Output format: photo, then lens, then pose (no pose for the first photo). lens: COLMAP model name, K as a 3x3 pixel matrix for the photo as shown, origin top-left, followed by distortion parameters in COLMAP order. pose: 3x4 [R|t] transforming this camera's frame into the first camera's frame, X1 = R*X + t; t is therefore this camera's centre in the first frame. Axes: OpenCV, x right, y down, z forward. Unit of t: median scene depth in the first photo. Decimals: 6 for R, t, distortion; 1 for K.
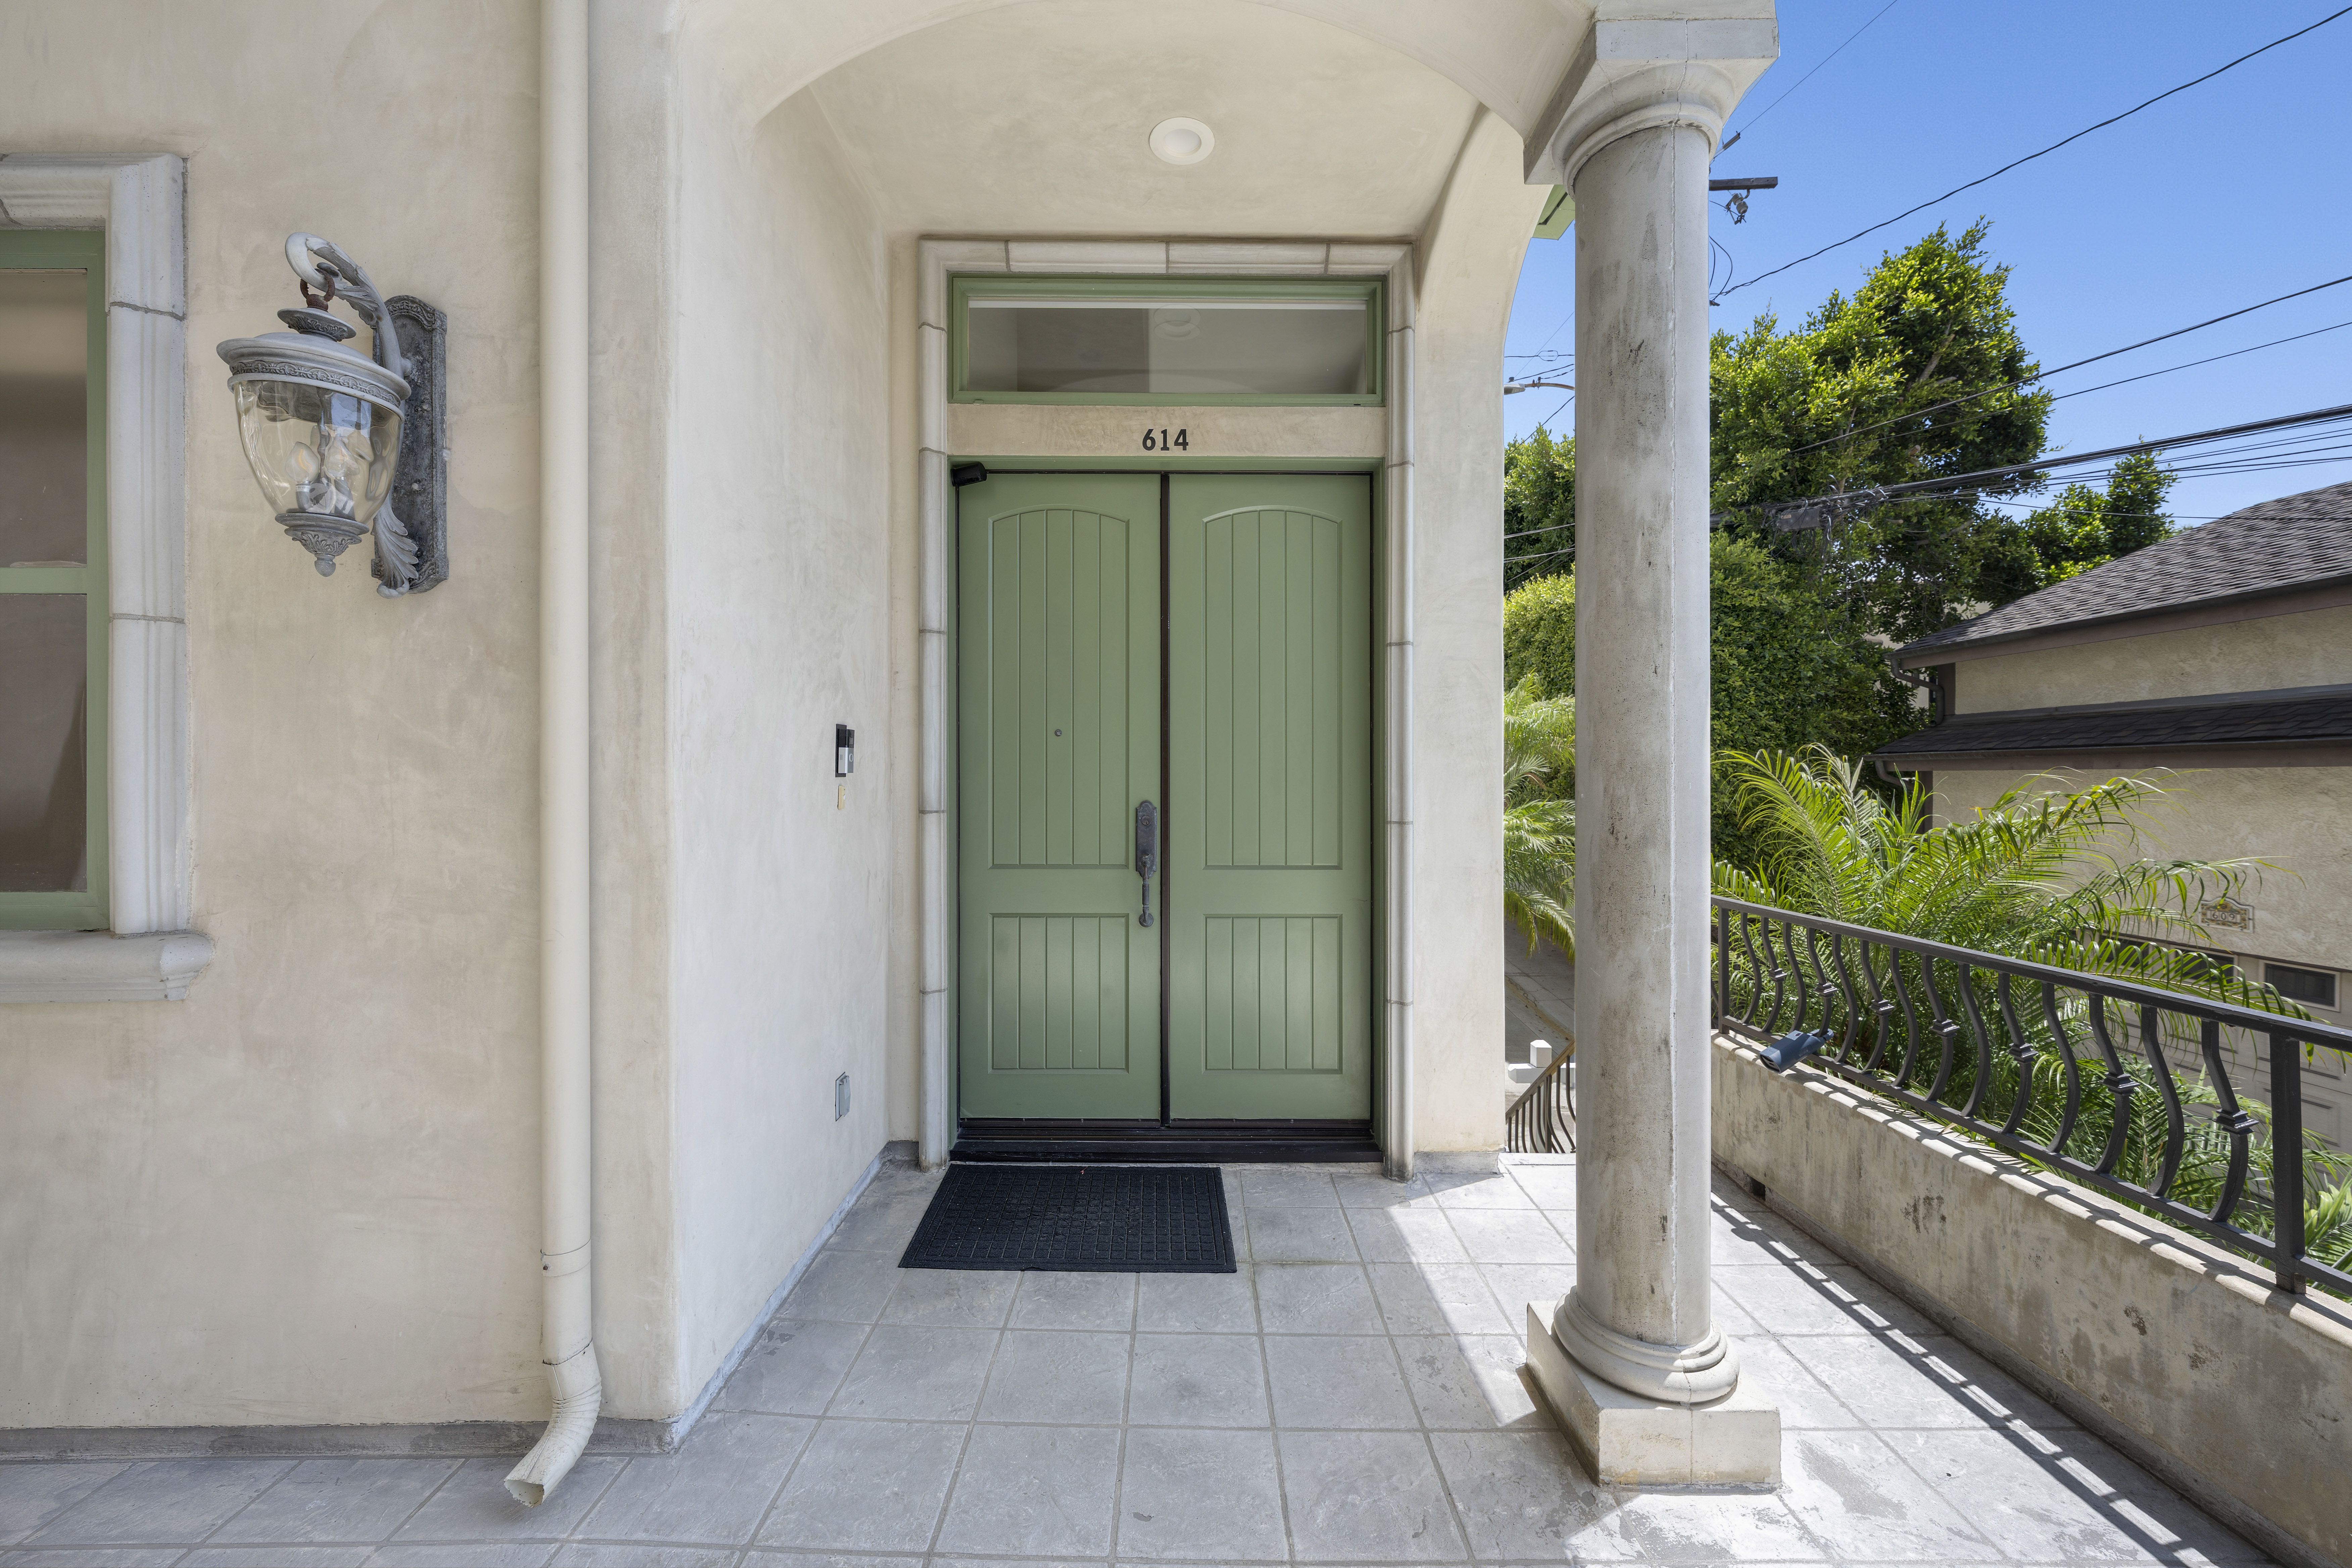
lens RADIAL K [[856.3, 0, 1186.2], [0, 856.3, 778.6], [0, 0, 1]] dist [0.001224, -0.000872]
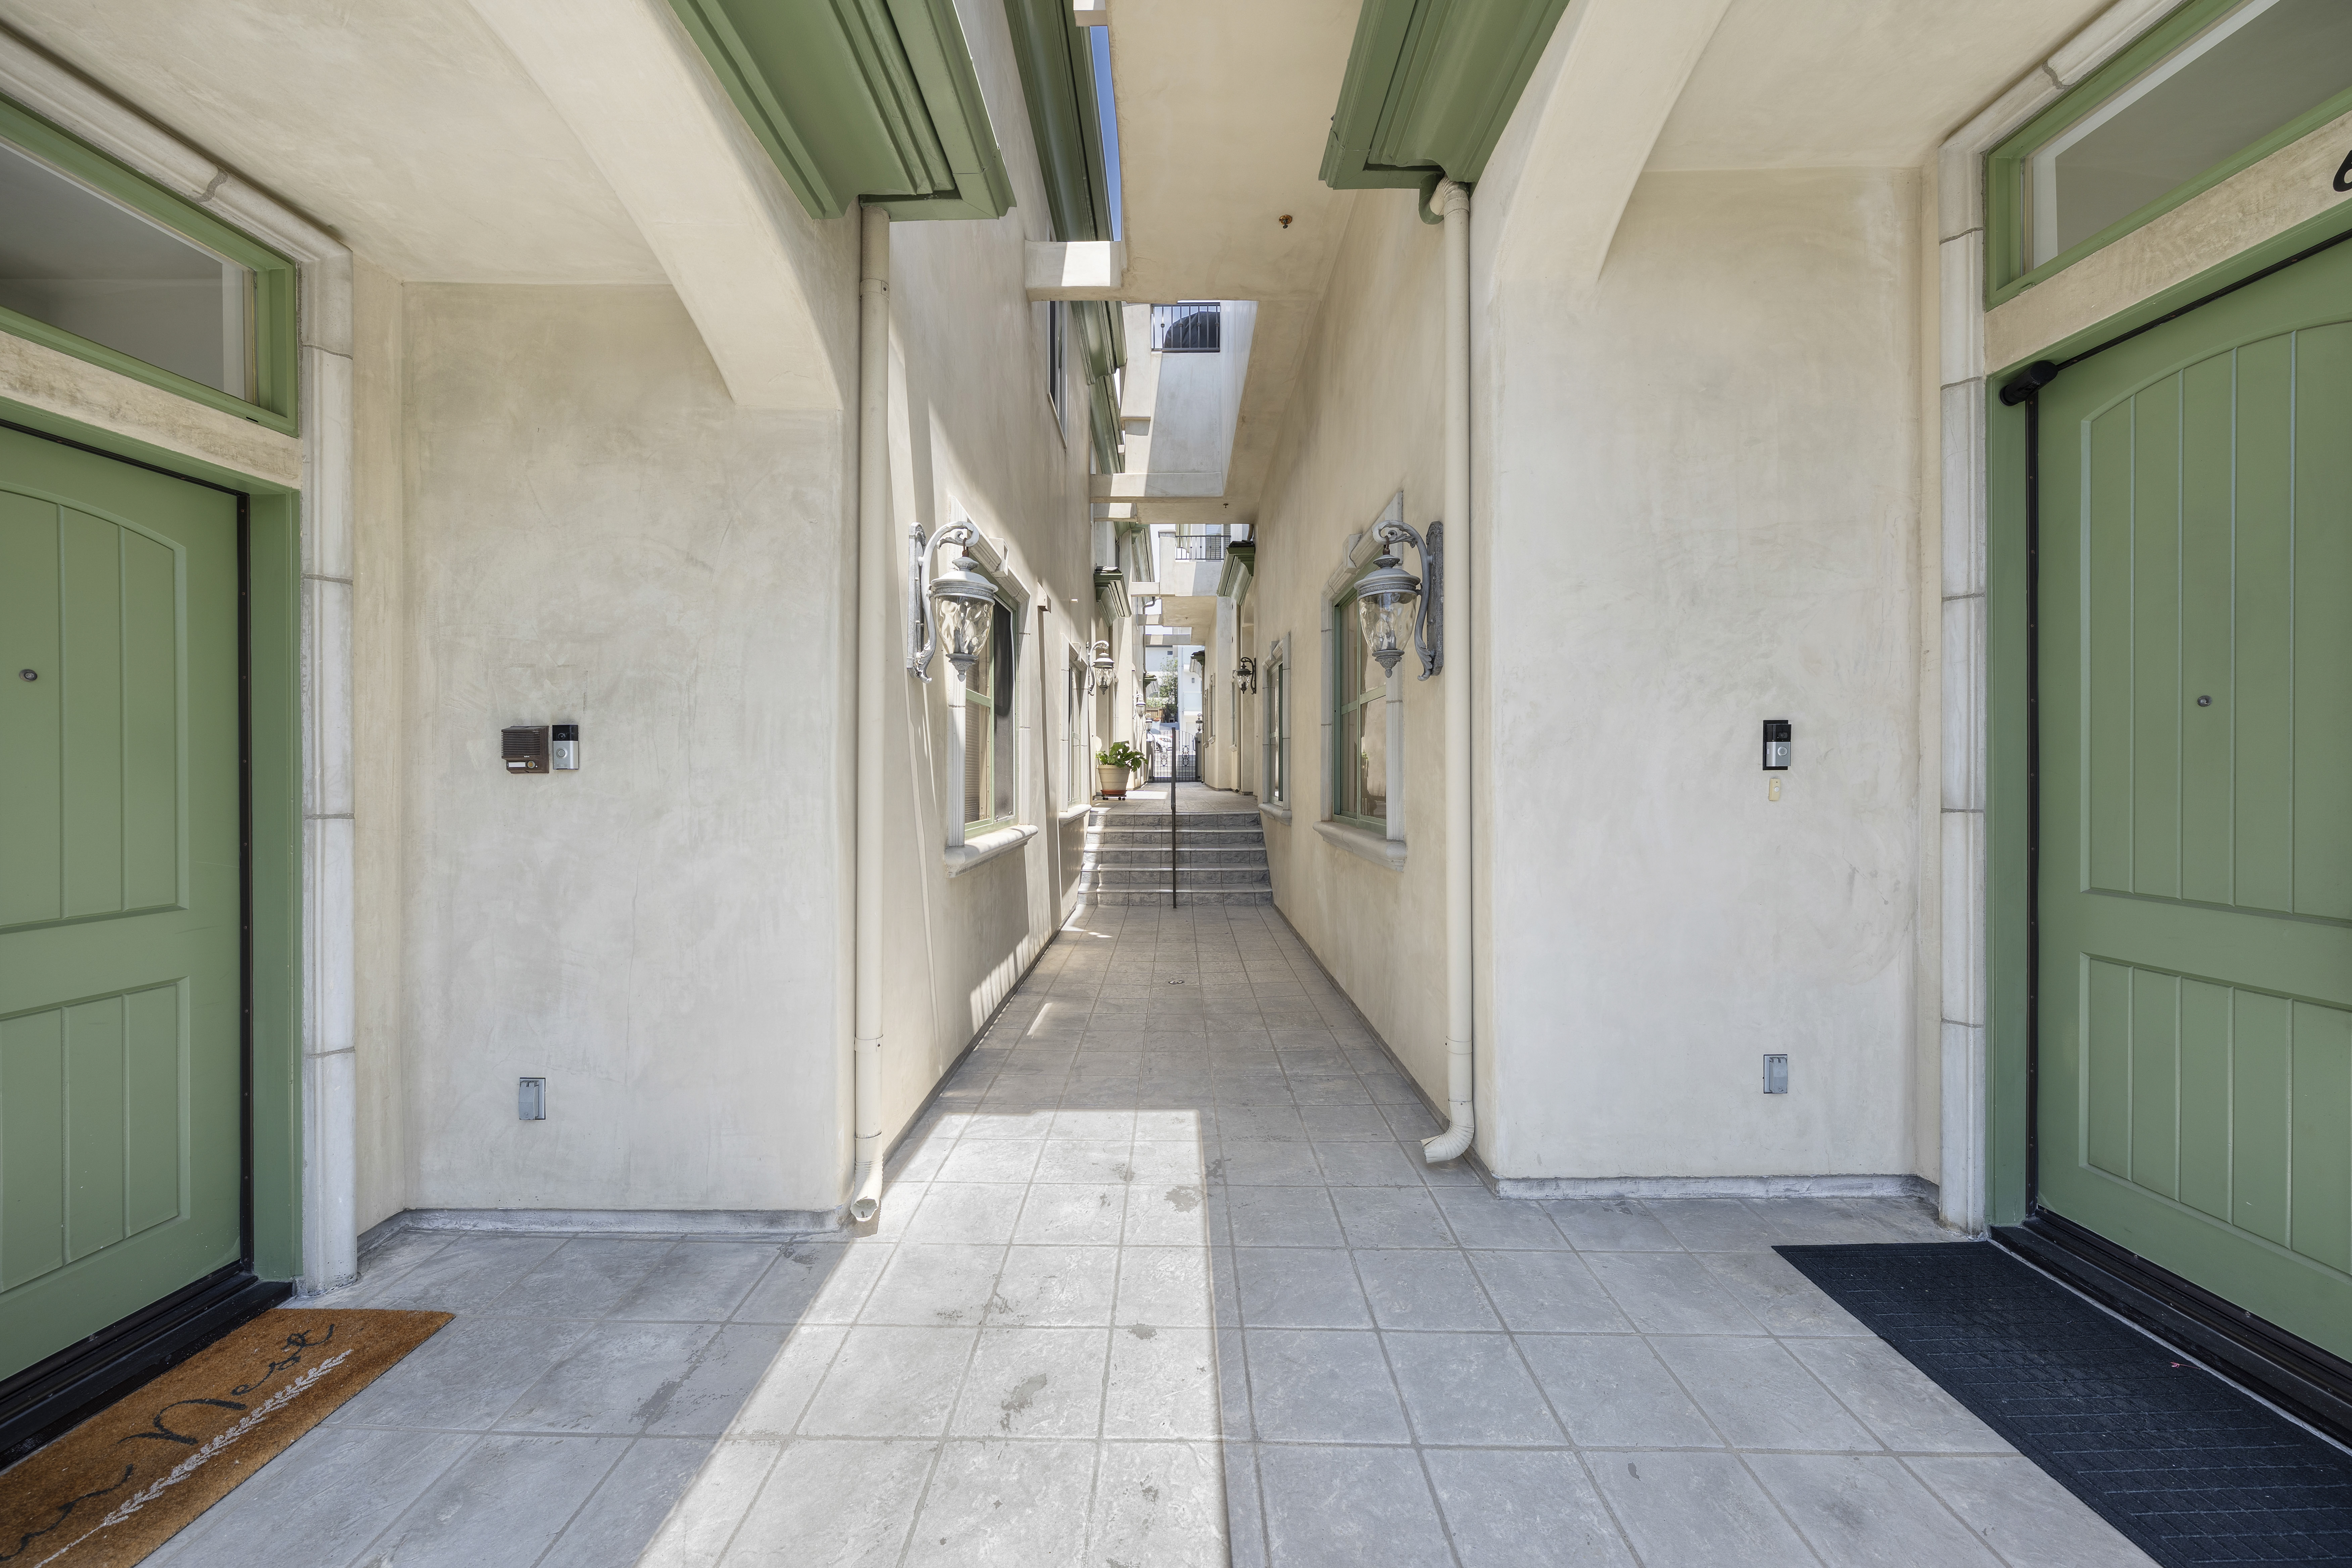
lens RADIAL K [[791.0, 0, 1186.7], [0, 791.0, 776.9], [0, 0, 1]] dist [0.001344, -0.000006]
pose [[0.016643, 0.004659, -0.999851, 0.478117], [0.001908, 0.999987, 0.004692, 0.000574], [0.999860, -0.001986, 0.016634, 0.227101]]
